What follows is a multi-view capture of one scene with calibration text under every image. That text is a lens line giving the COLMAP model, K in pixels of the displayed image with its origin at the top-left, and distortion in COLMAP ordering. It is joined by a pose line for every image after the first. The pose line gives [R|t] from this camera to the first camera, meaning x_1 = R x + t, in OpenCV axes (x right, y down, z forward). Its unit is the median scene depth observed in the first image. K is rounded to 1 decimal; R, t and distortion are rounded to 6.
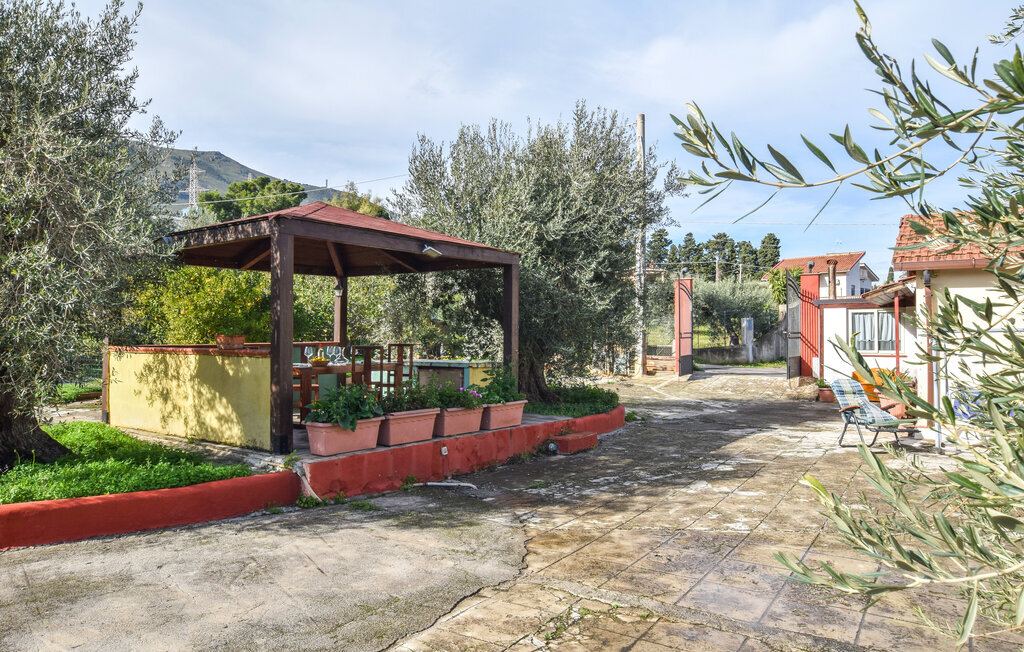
lens RADIAL K [[694.4, 0, 517.5], [0, 694.4, 326.8], [0, 0, 1]] dist [-0.003952, 0.009536]
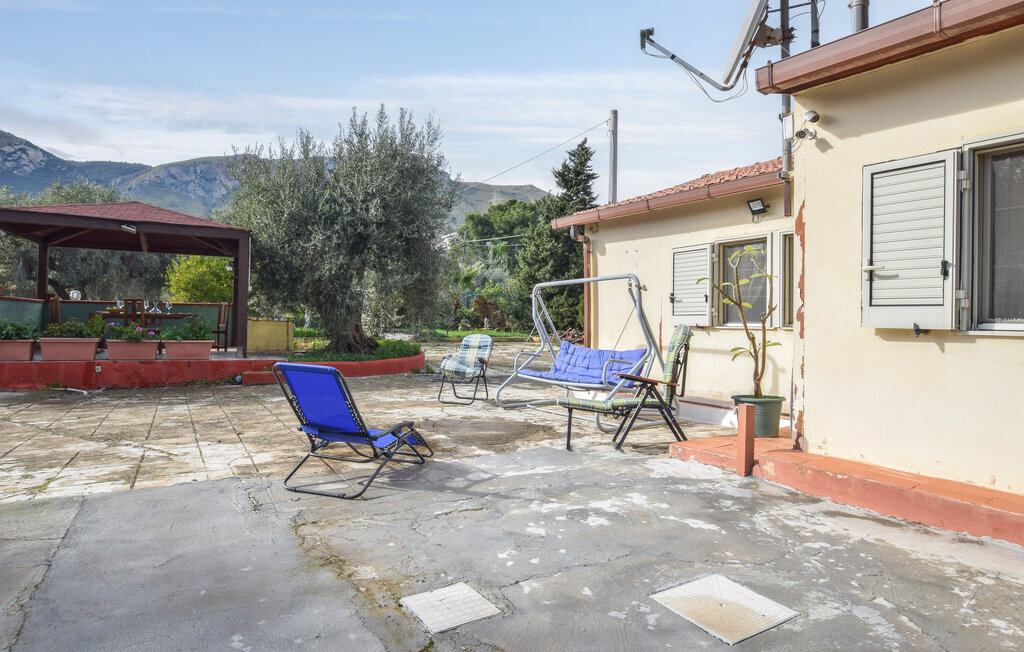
lens RADIAL K [[568.6, 0, 511.8], [0, 568.6, 324.6], [0, 0, 1]] dist [-0.009557, -0.000272]
pose [[0.903965, 0.017573, -0.427245, 0.885054], [-0.012577, 0.999816, 0.014514, 0.048088], [0.427421, -0.007746, 0.904020, 0.251944]]
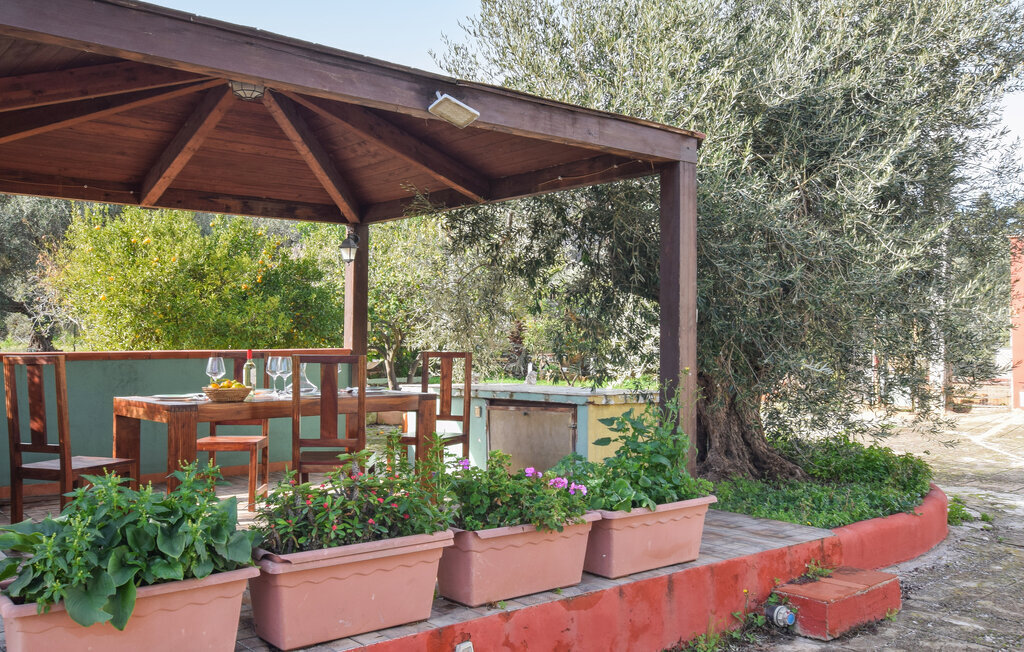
lens RADIAL K [[909.9, 0, 503.7], [0, 909.9, 324.7], [0, 0, 1]] dist [0.002215, 0.008539]
pose [[0.971990, -0.004815, -0.234973, 0.017322], [0.002500, 0.999945, -0.010149, 0.013247], [0.235009, 0.009277, 0.971949, 0.432445]]
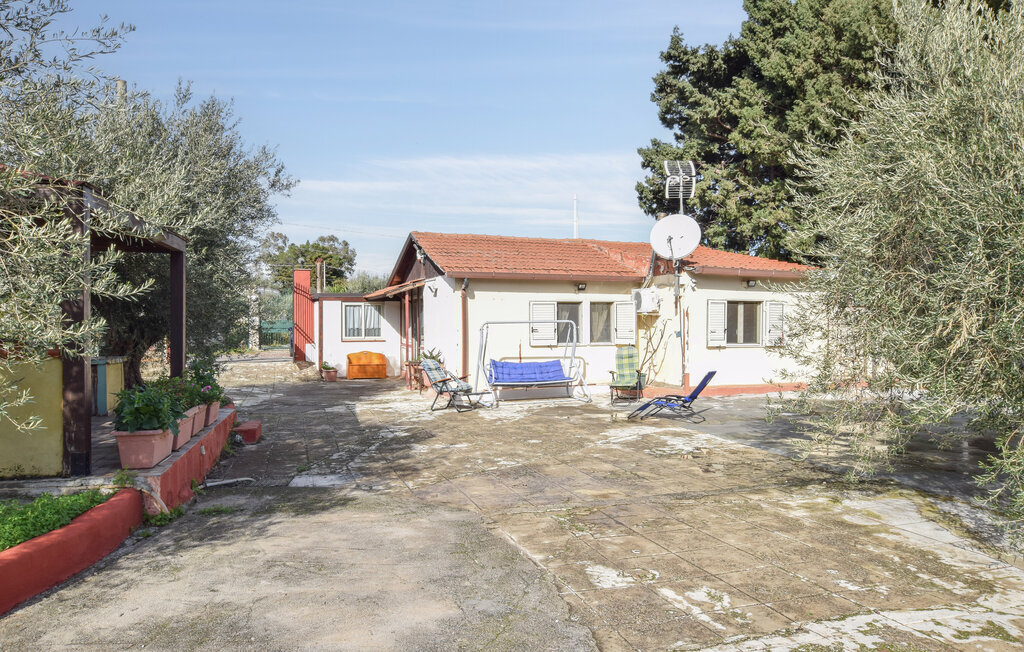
lens RADIAL K [[694.4, 0, 510.1], [0, 694.4, 325.1], [0, 0, 1]] dist [-0.003952, 0.009536]
pose [[0.627200, -0.004171, 0.778847, -0.450825], [-0.009035, 0.999879, 0.012631, -0.006117], [-0.778806, -0.014959, 0.627086, 0.065487]]
